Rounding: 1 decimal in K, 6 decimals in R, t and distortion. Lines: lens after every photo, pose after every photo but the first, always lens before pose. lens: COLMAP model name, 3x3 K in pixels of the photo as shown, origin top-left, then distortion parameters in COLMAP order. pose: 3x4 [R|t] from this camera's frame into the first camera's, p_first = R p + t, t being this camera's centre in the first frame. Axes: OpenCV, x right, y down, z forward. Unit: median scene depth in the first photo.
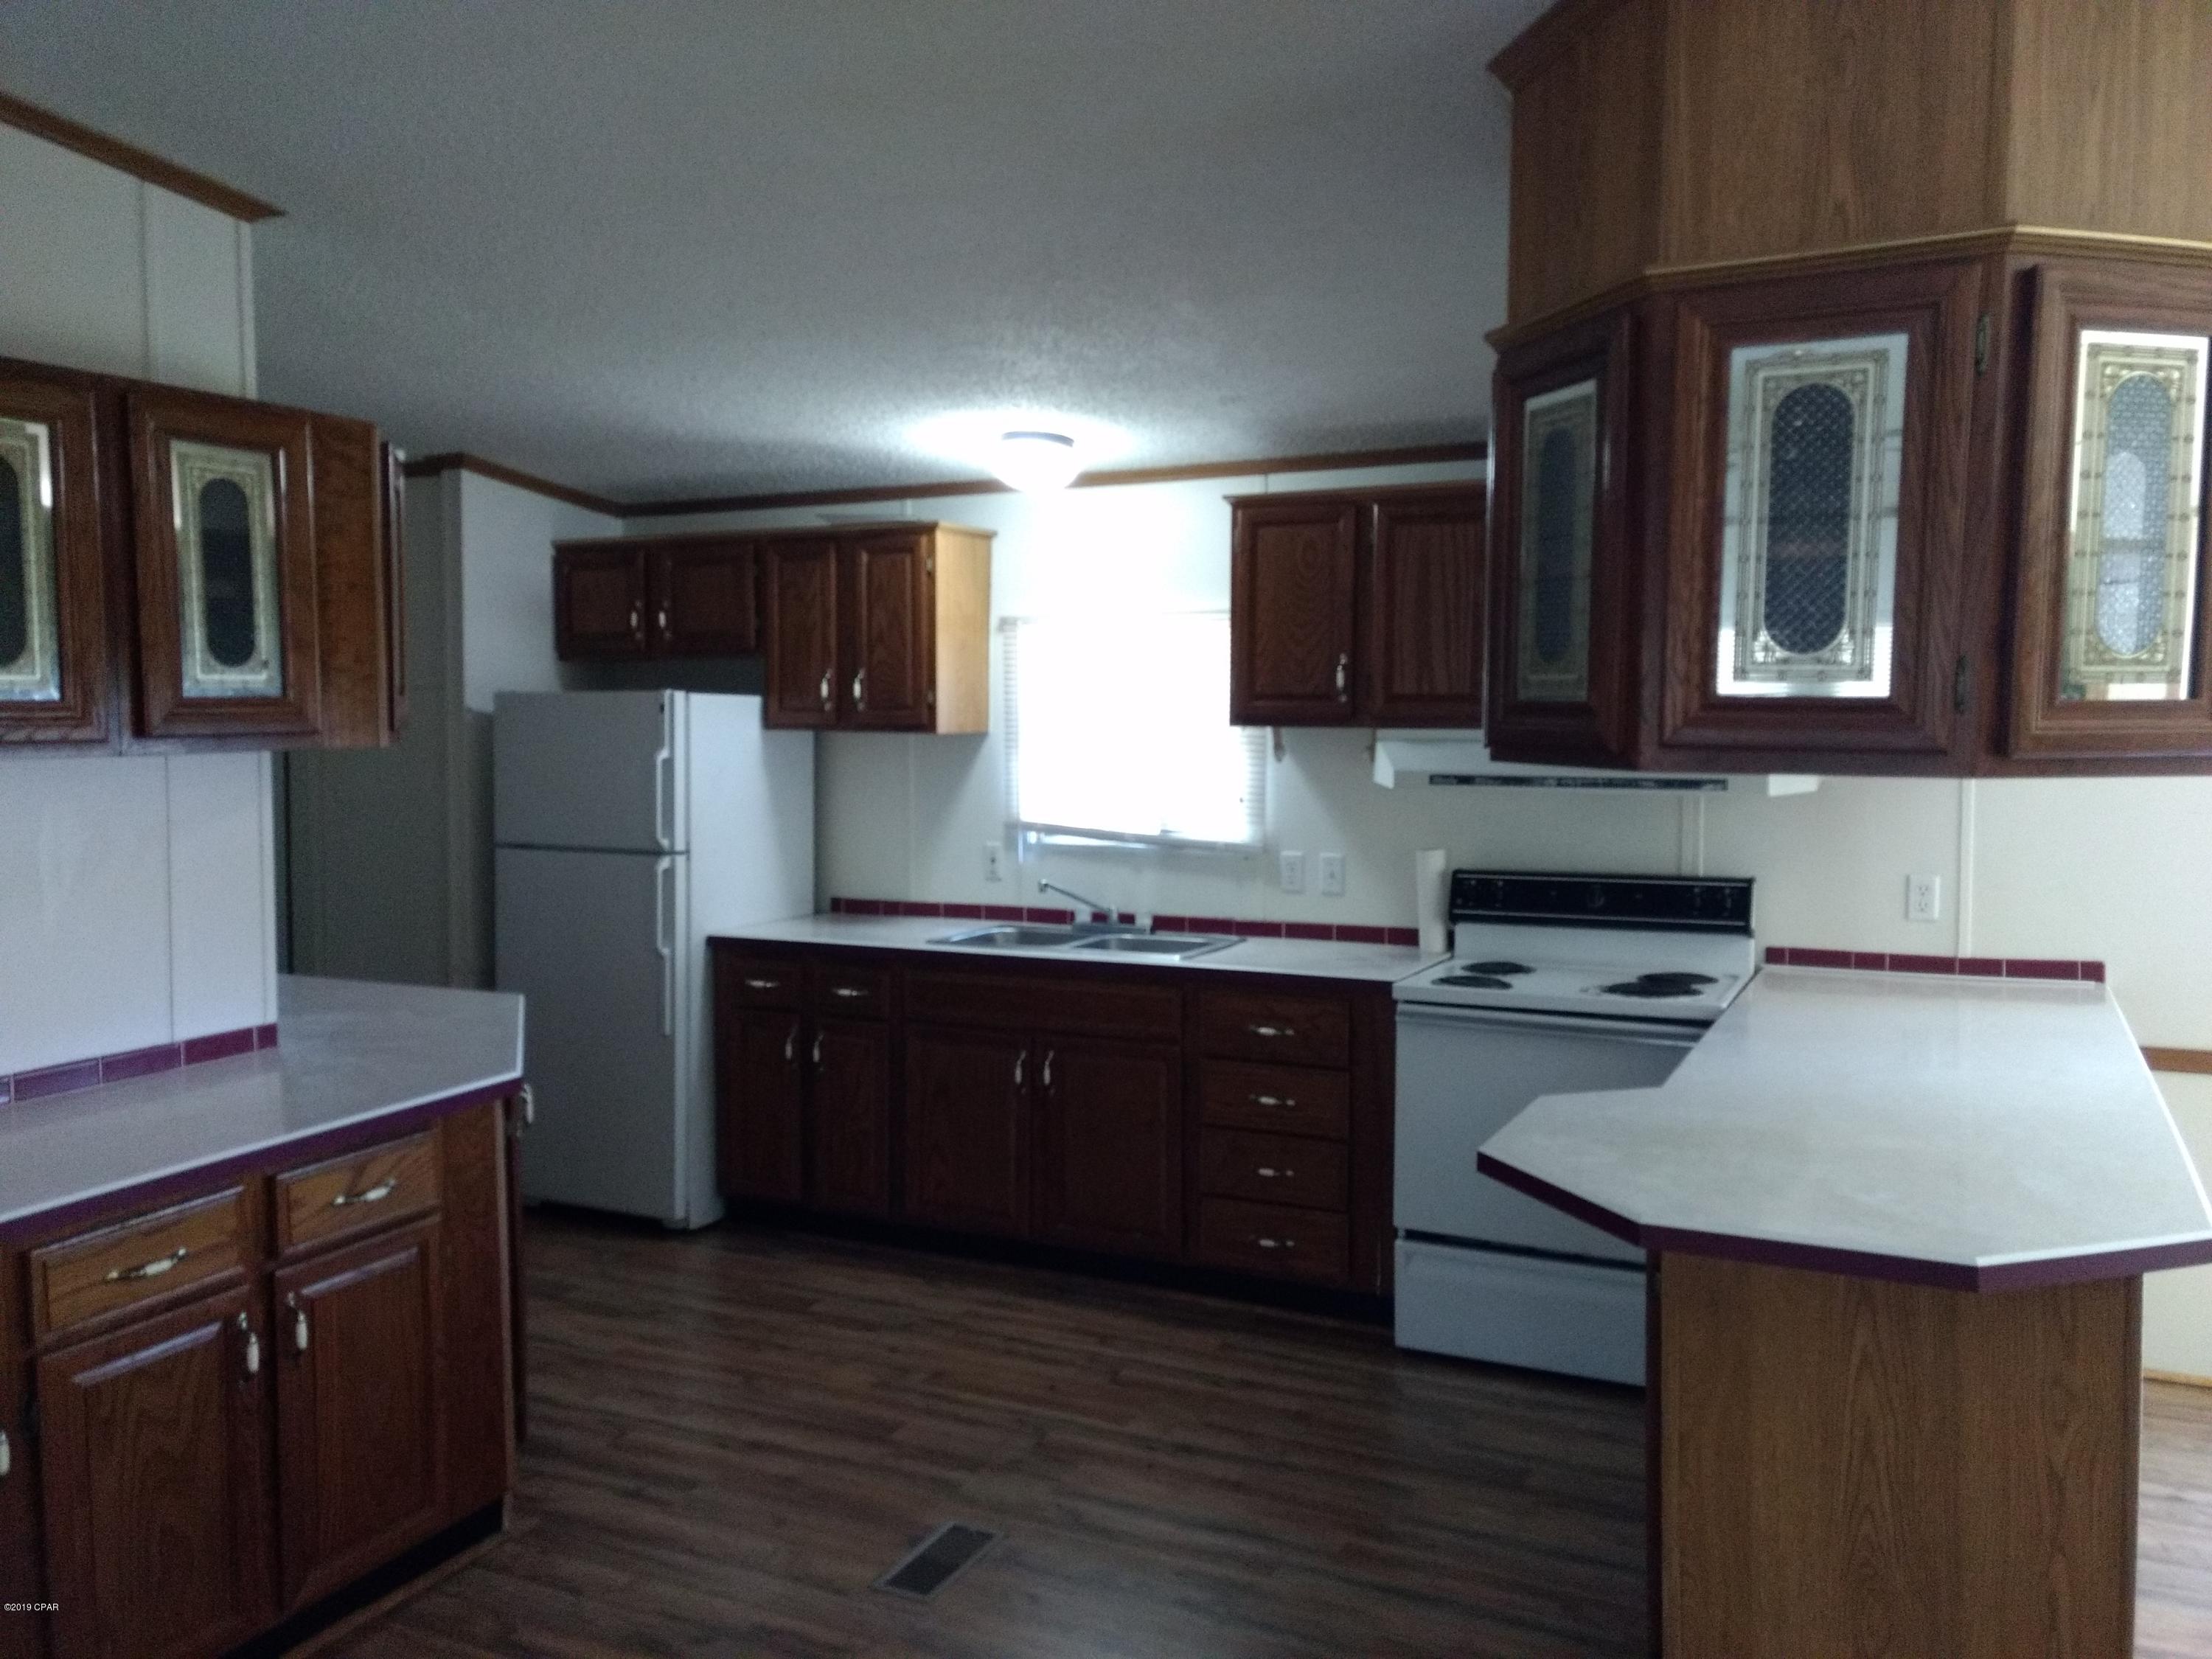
lens RADIAL K [[1705.4, 0, 1106.0], [0, 1705.4, 829.5], [0, 0, 1]] dist [0.054245, 0.006573]
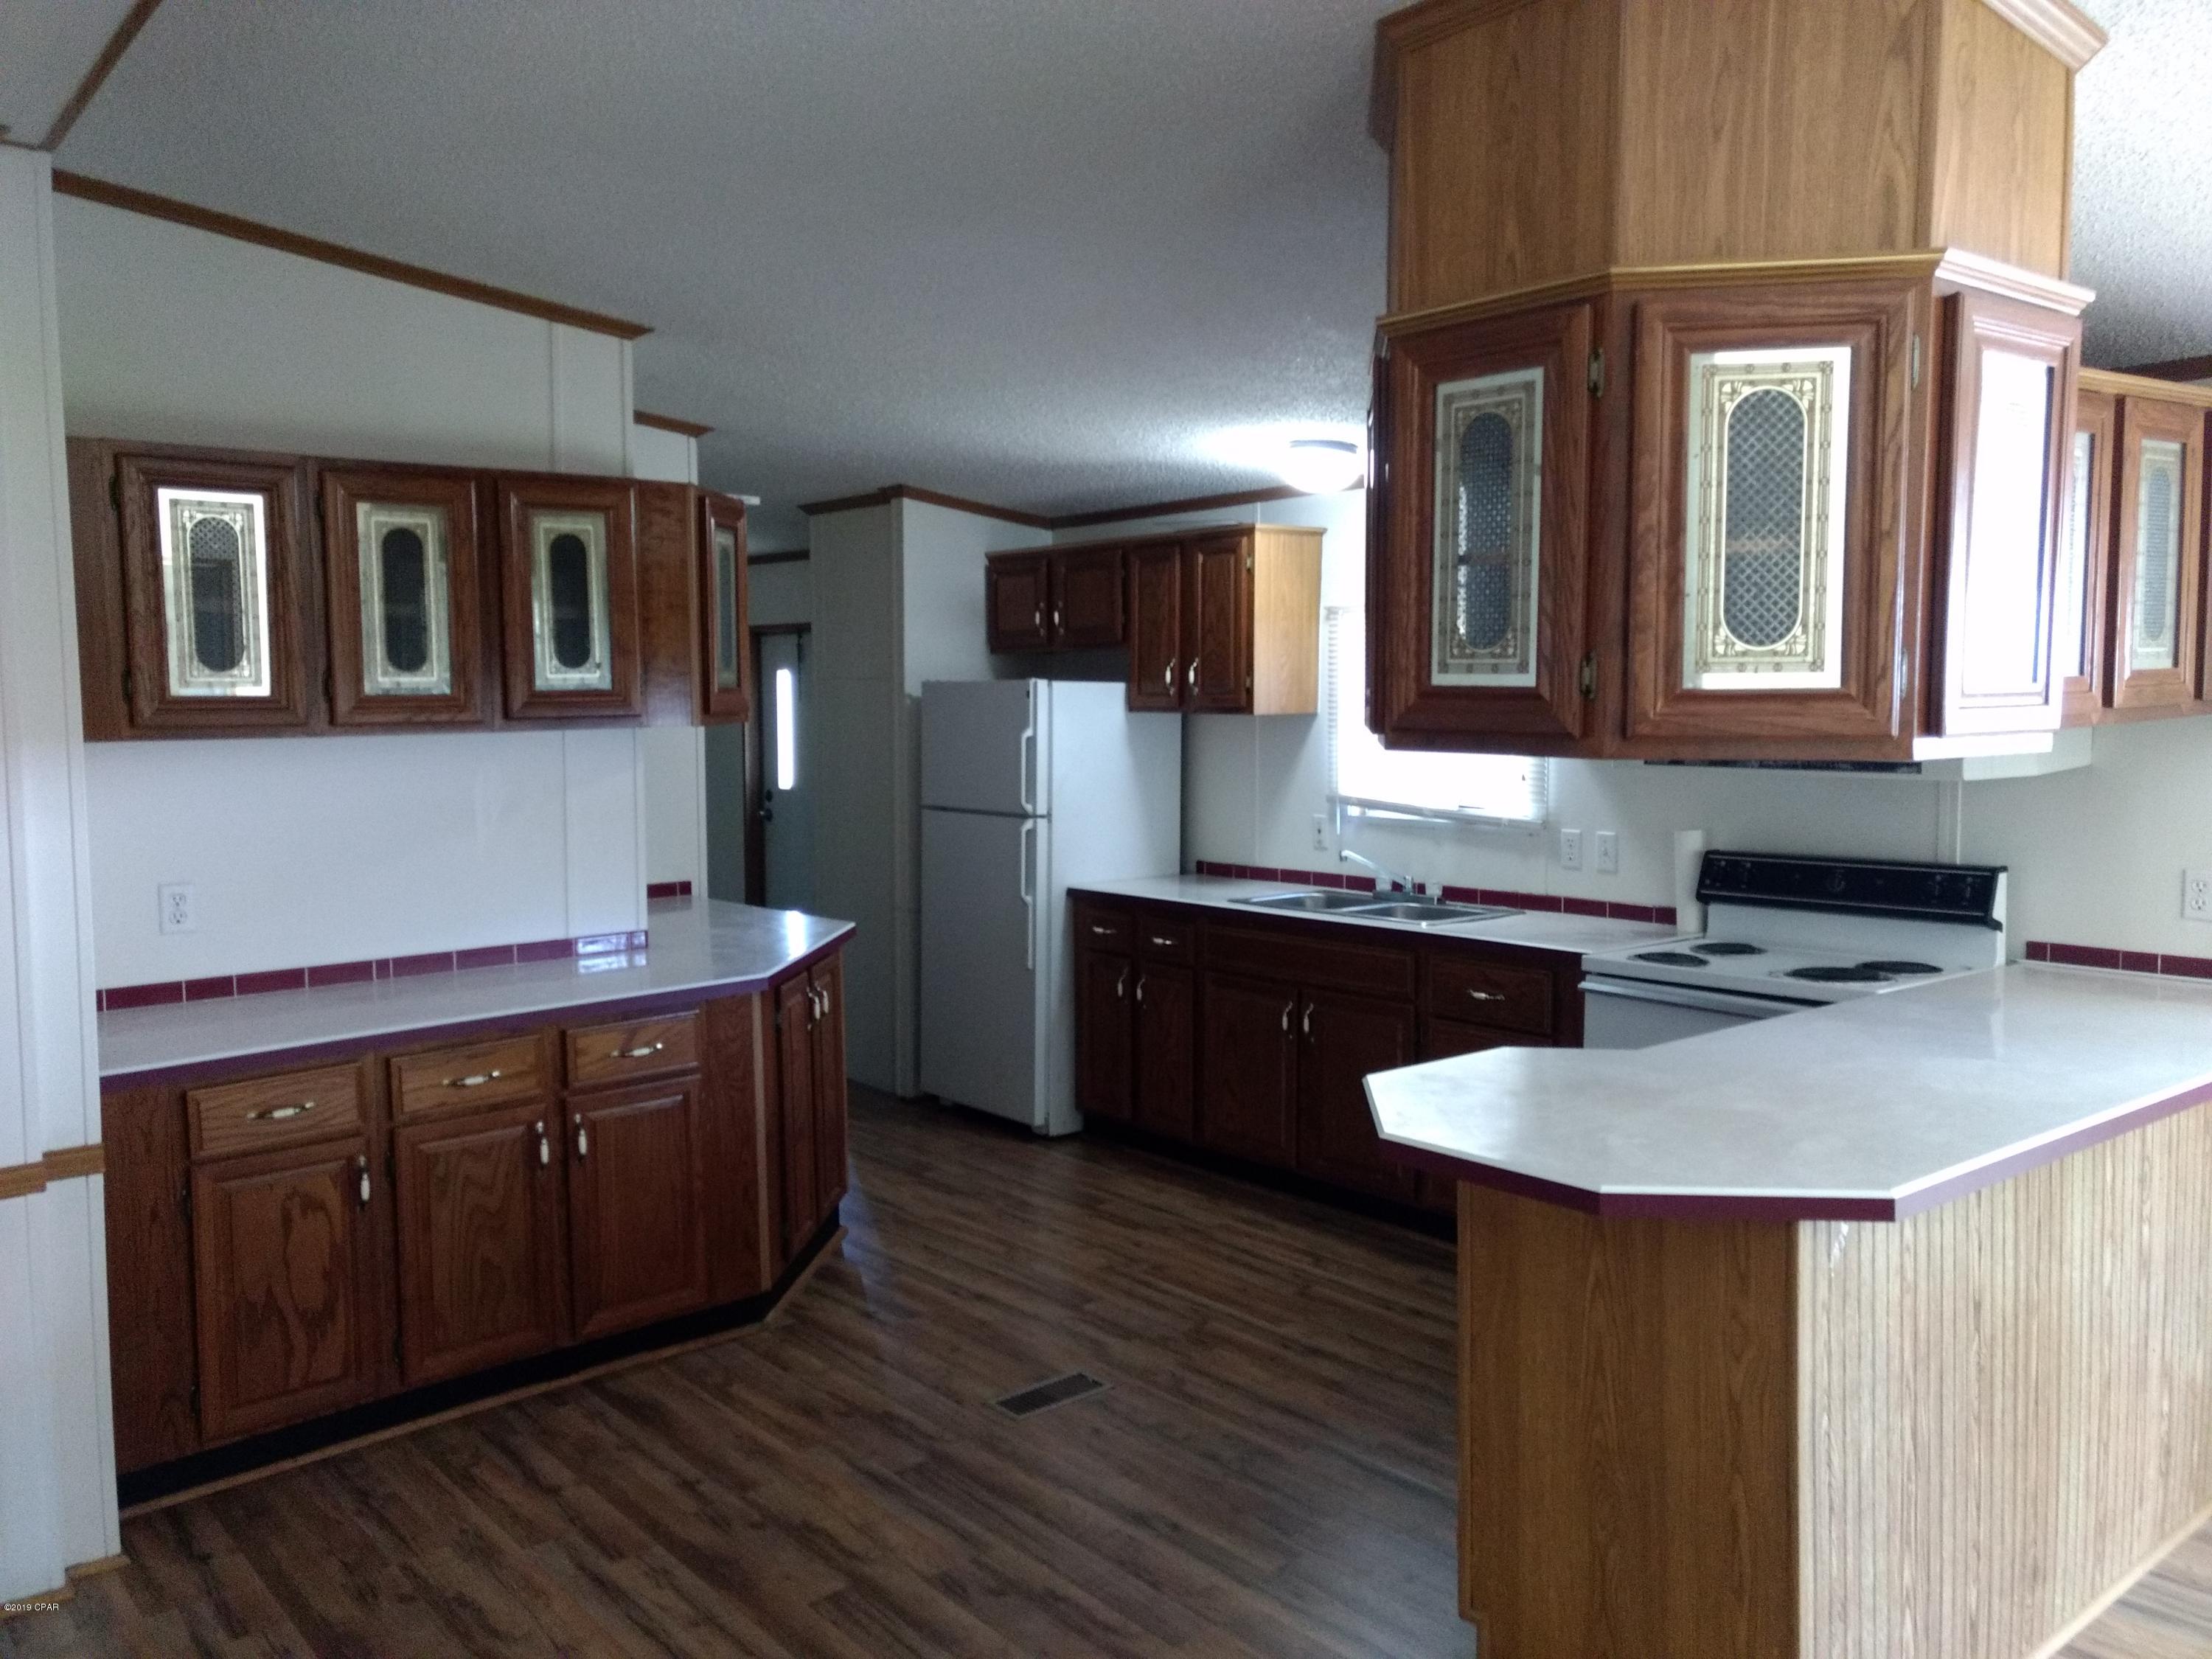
lens RADIAL K [[1692.6, 0, 1106.0], [0, 1692.6, 829.5], [0, 0, 1]] dist [0.044978, -0.001840]
pose [[0.919374, 0.027175, -0.392445, 0.294274], [-0.022196, 0.999605, 0.017219, 0.001944], [0.392758, -0.007120, 0.919614, -0.064726]]
